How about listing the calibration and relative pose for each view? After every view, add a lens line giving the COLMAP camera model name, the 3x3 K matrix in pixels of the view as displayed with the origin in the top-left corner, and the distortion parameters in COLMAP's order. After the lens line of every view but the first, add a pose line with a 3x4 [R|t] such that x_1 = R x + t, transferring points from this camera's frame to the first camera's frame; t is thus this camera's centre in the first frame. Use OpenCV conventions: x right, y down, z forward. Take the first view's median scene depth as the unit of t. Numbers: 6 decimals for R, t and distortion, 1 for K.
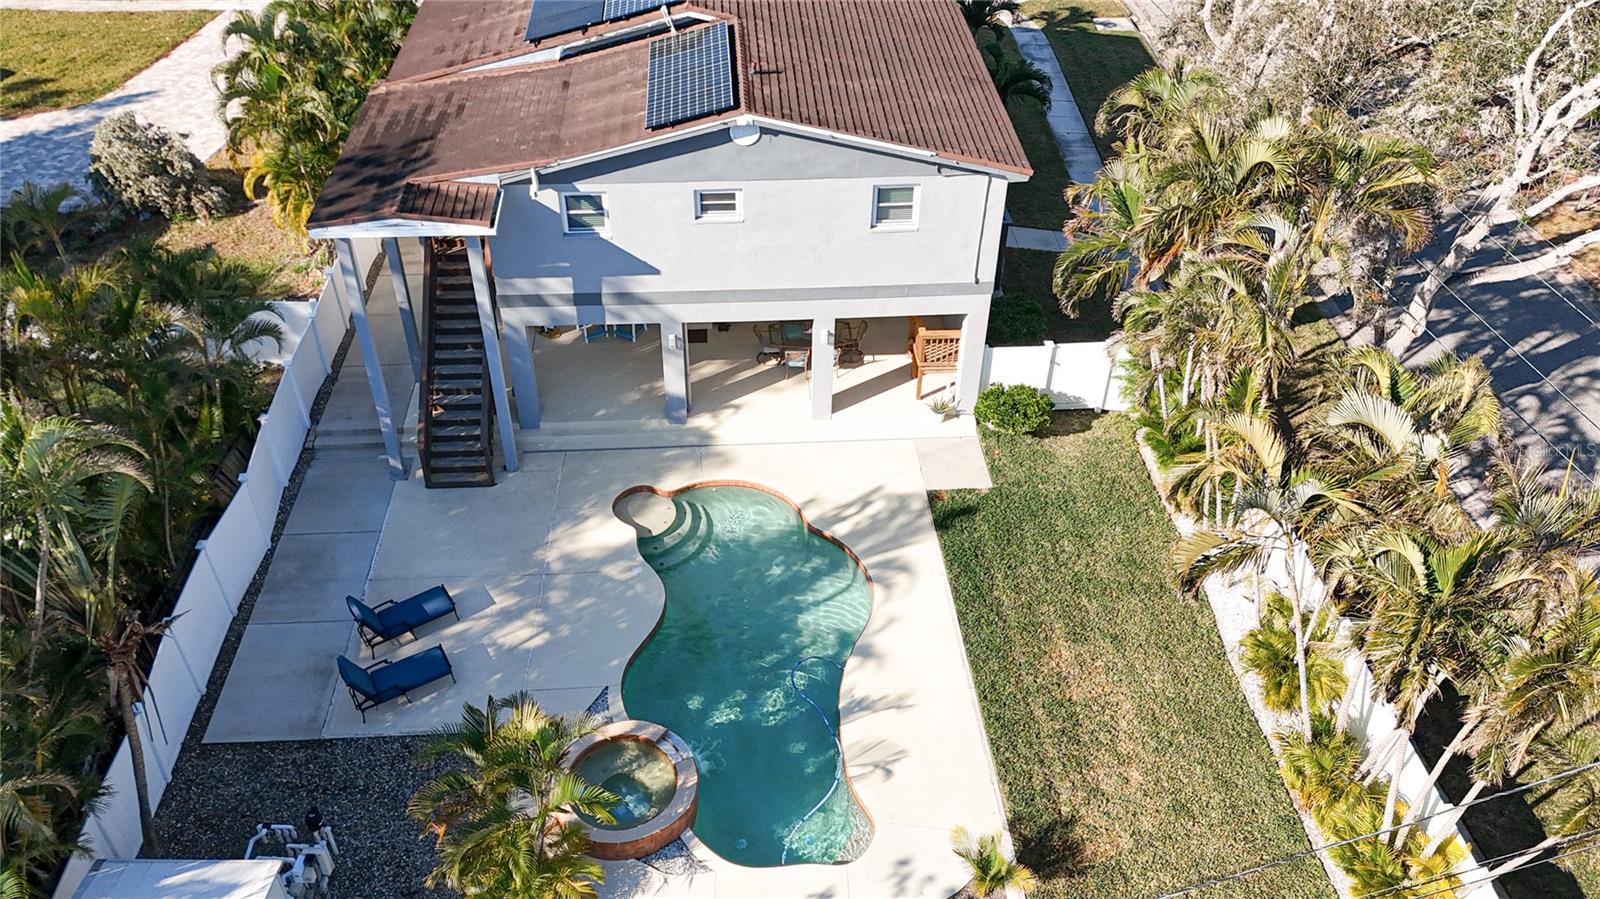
lens RADIAL K [[1232.0, 0, 791.7], [0, 1232.0, 397.6], [0, 0, 1]] dist [0.008227, -0.056949]
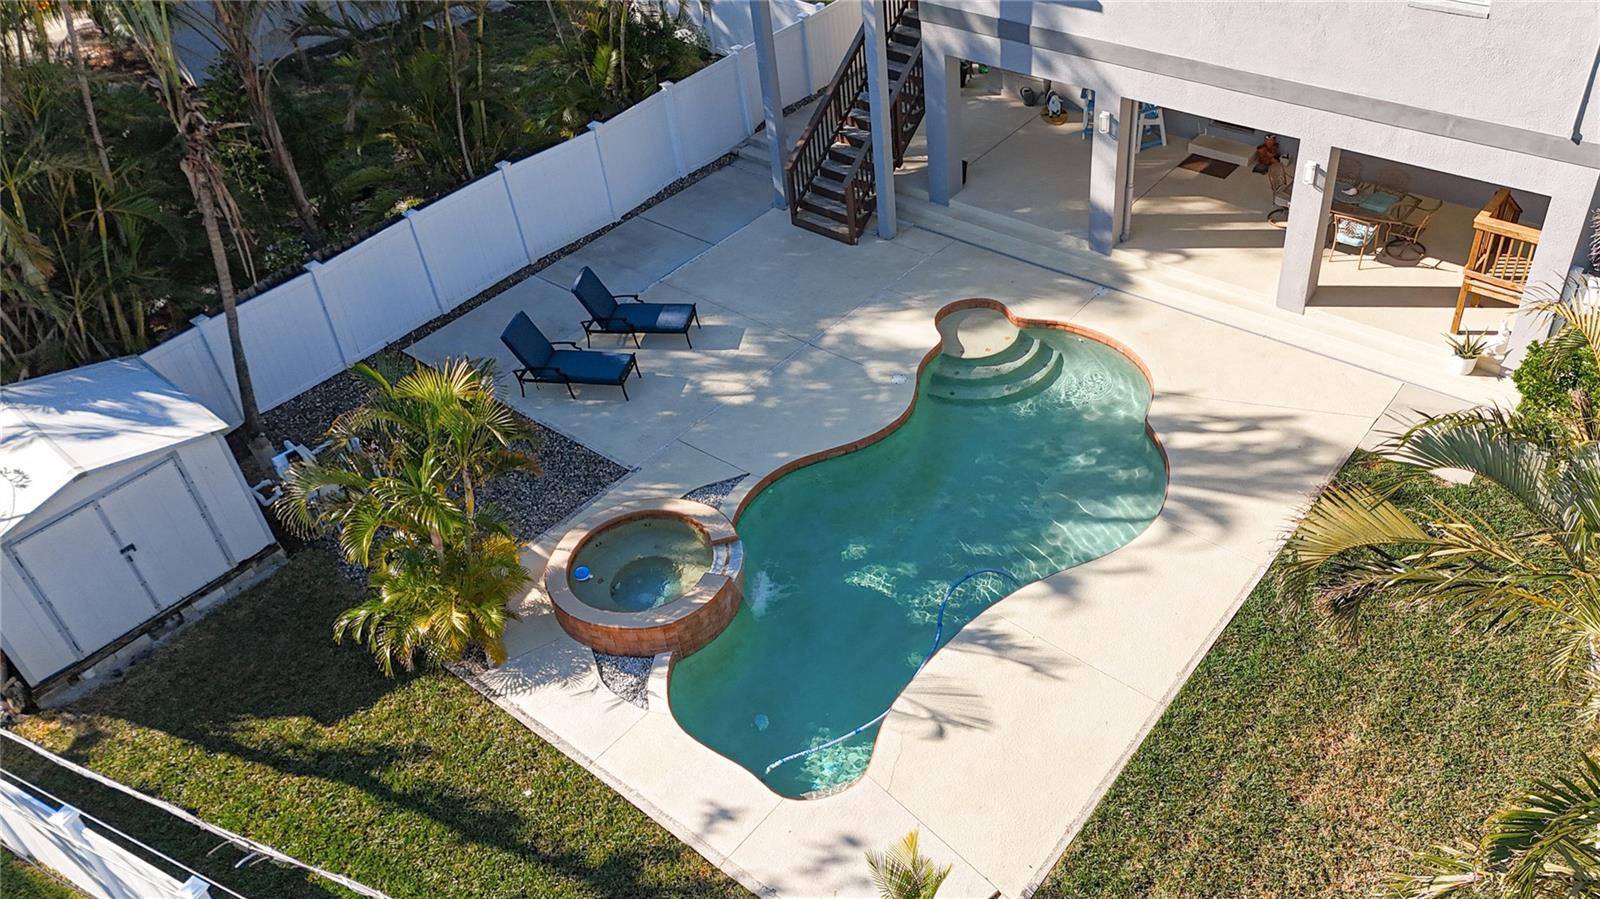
lens RADIAL K [[1261.5, 0, 899.0], [0, 1261.5, 477.7], [0, 0, 1]] dist [0.095127, -0.208776]
pose [[0.750273, 0.383237, -0.538720, 0.308604], [-0.337649, 0.922683, 0.186141, 0.050668], [0.568404, 0.042242, 0.821664, 0.352937]]
